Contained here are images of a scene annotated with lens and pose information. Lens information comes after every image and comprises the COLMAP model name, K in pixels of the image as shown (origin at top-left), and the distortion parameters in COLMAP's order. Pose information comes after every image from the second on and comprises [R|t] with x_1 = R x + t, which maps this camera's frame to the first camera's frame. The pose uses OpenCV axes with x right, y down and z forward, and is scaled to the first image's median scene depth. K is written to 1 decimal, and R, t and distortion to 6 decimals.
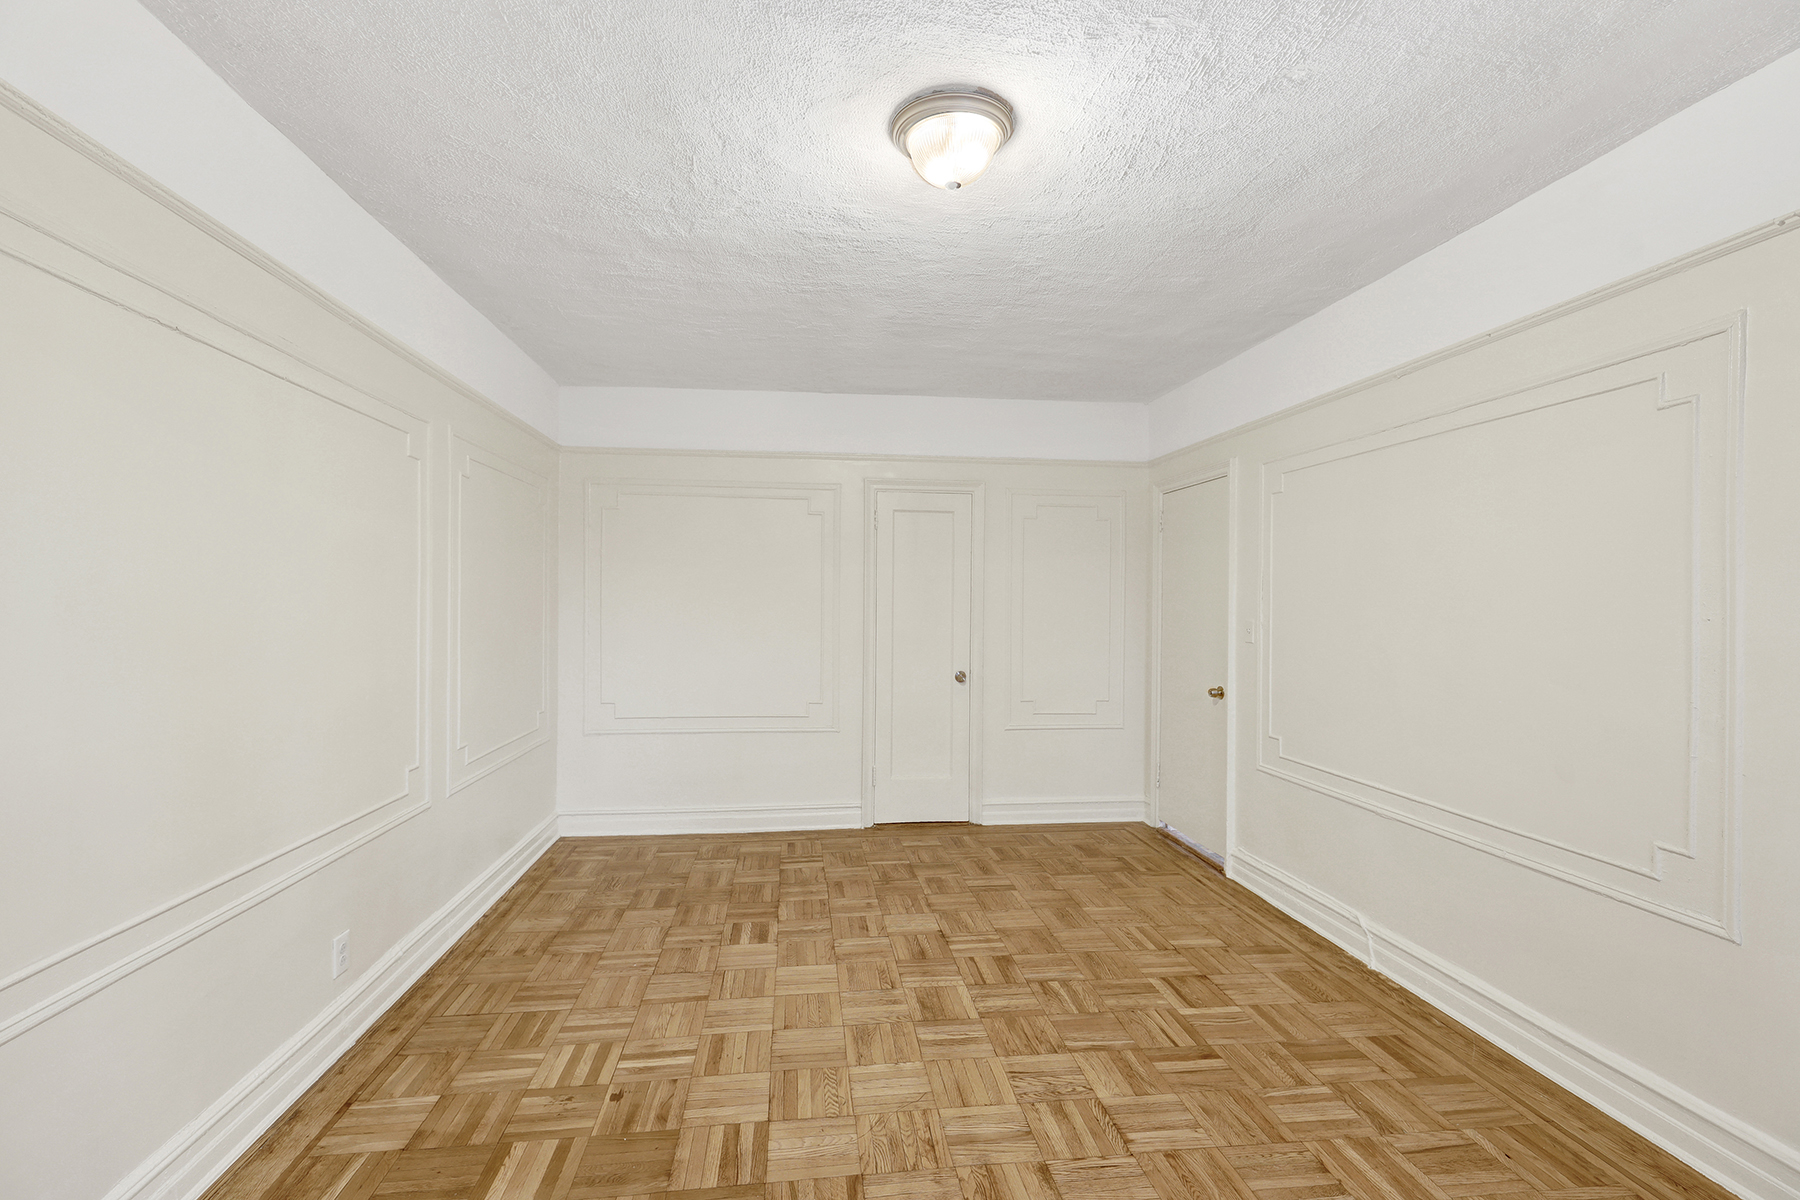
lens RADIAL K [[782.0, 0, 880.4], [0, 782.0, 606.5], [0, 0, 1]] dist [-0.000201, -0.000206]
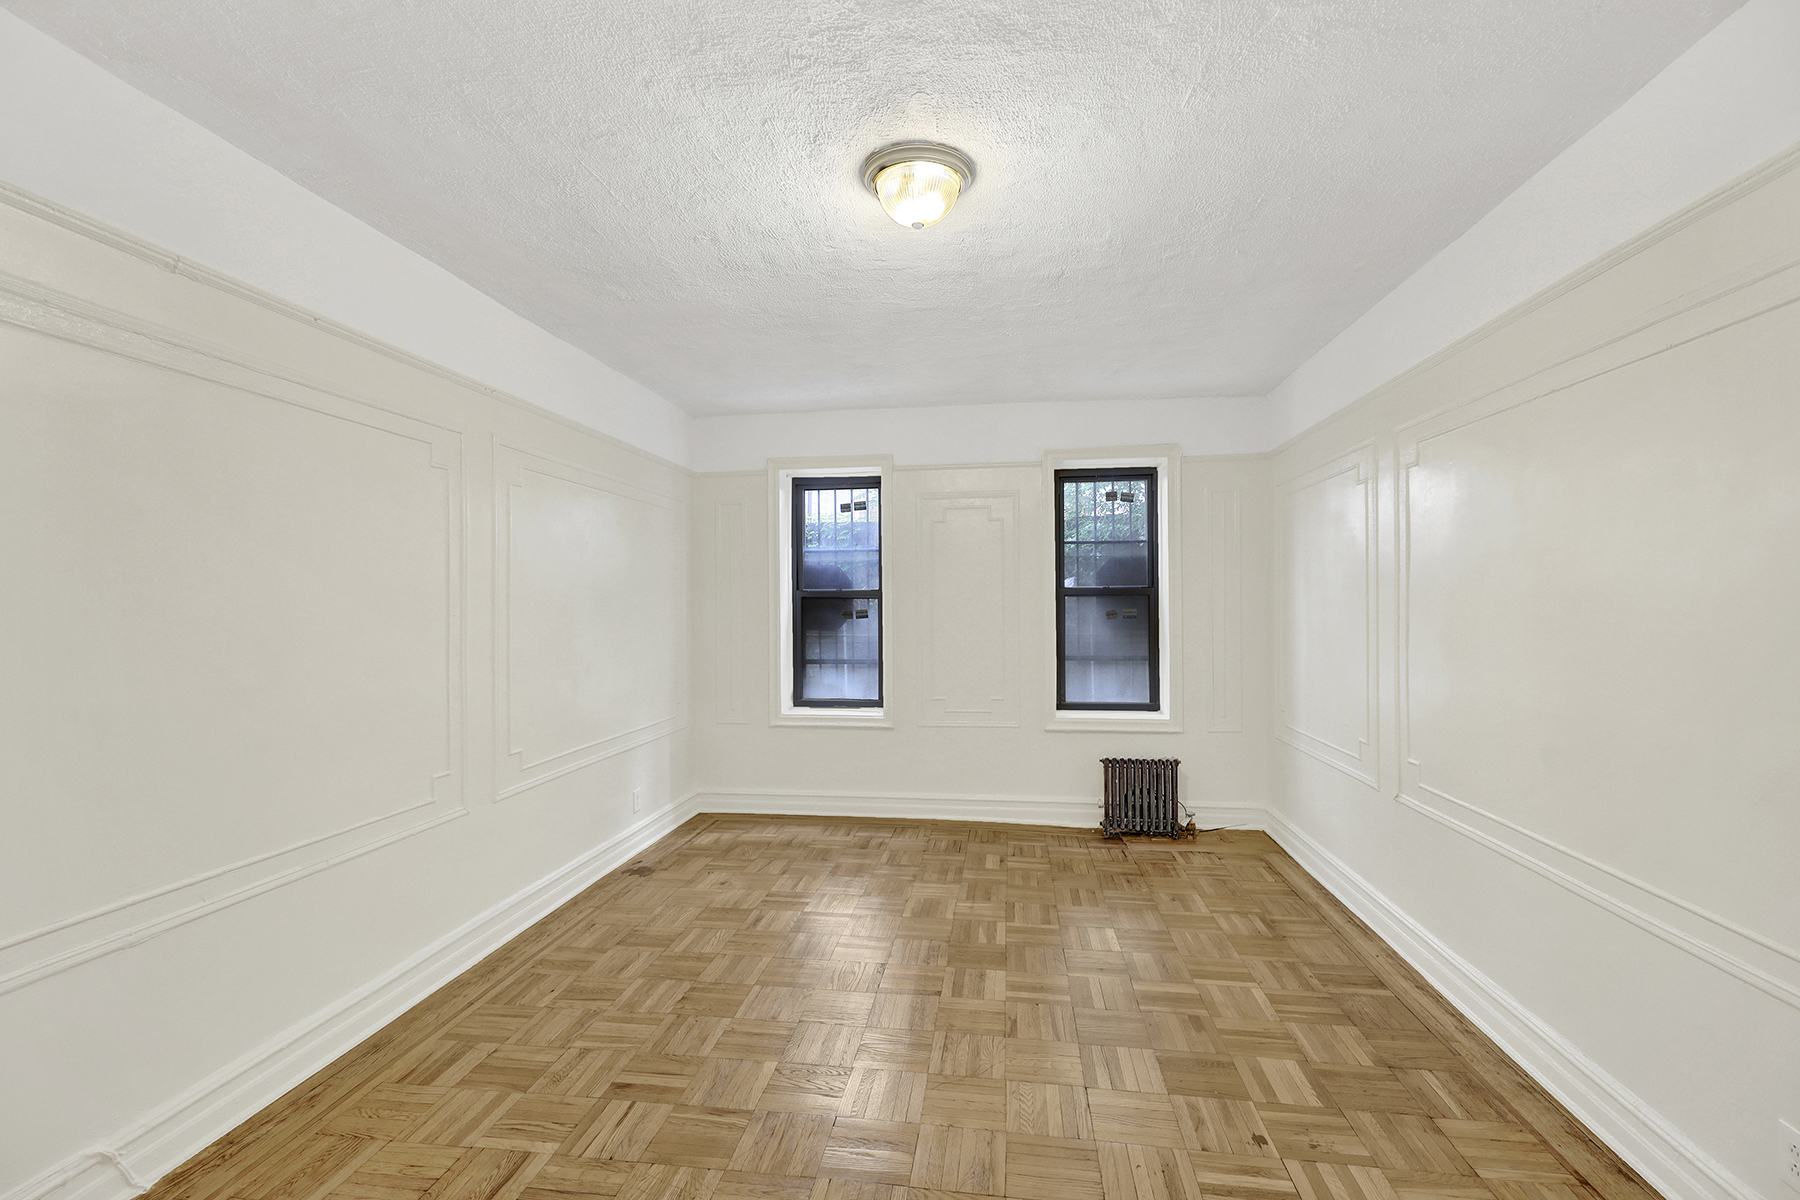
lens RADIAL K [[782.0, 0, 880.4], [0, 782.0, 606.5], [0, 0, 1]] dist [-0.000201, -0.000206]
pose [[-0.963642, -0.003008, 0.267181, -0.150257], [-0.000449, 0.999953, 0.009637, -0.018047], [-0.267197, 0.009167, -0.963598, 2.034294]]
